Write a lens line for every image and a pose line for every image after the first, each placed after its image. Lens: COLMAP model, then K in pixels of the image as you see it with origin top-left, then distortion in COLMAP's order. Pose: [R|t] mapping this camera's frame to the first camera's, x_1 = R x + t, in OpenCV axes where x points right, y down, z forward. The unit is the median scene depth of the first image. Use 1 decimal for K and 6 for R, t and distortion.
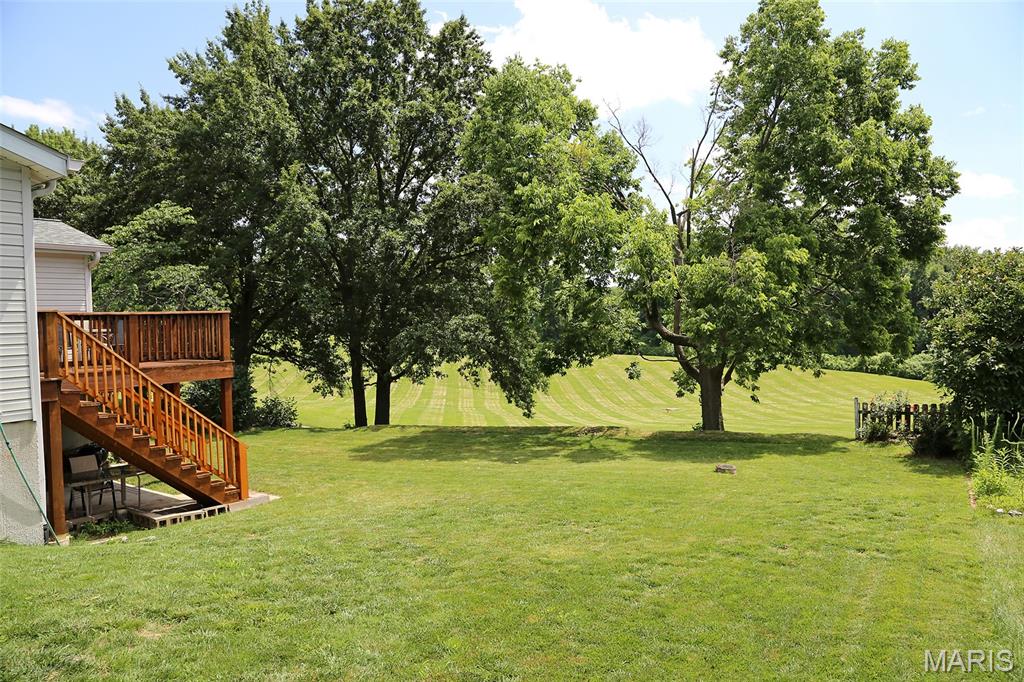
lens RADIAL K [[710.3, 0, 514.3], [0, 710.3, 340.6], [0, 0, 1]] dist [-0.111023, 0.040102]
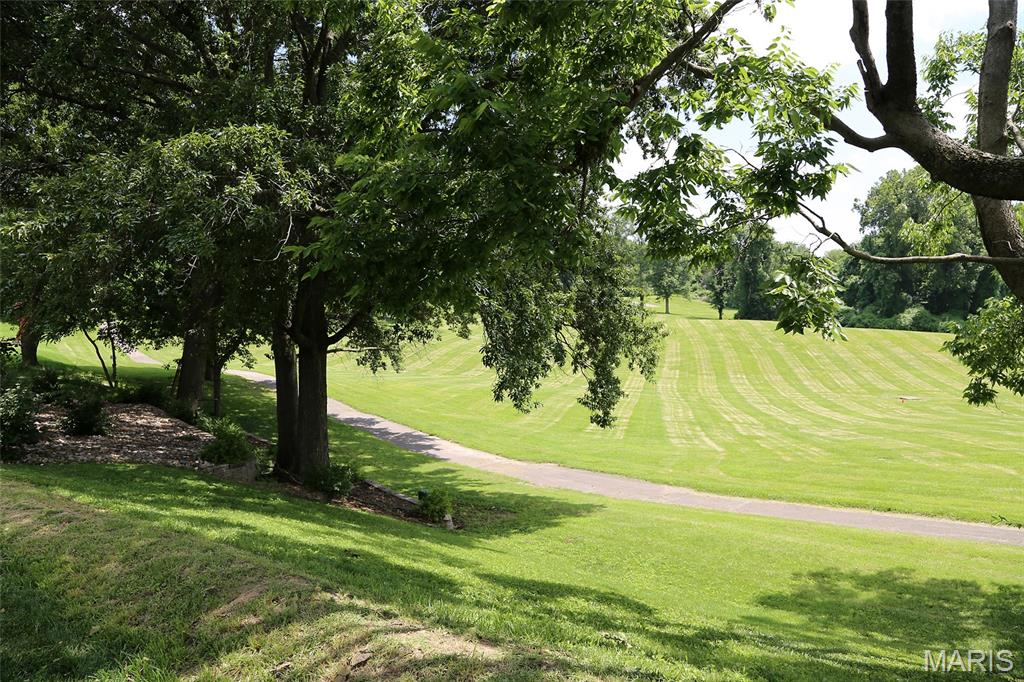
lens RADIAL K [[710.3, 0, 512.9], [0, 710.3, 341.4], [0, 0, 1]] dist [-0.111023, 0.040102]
pose [[0.956200, 0.012968, -0.292428, 0.035566], [-0.002348, 0.999326, 0.036637, 0.011902], [0.292706, -0.034346, 0.955585, 0.185886]]
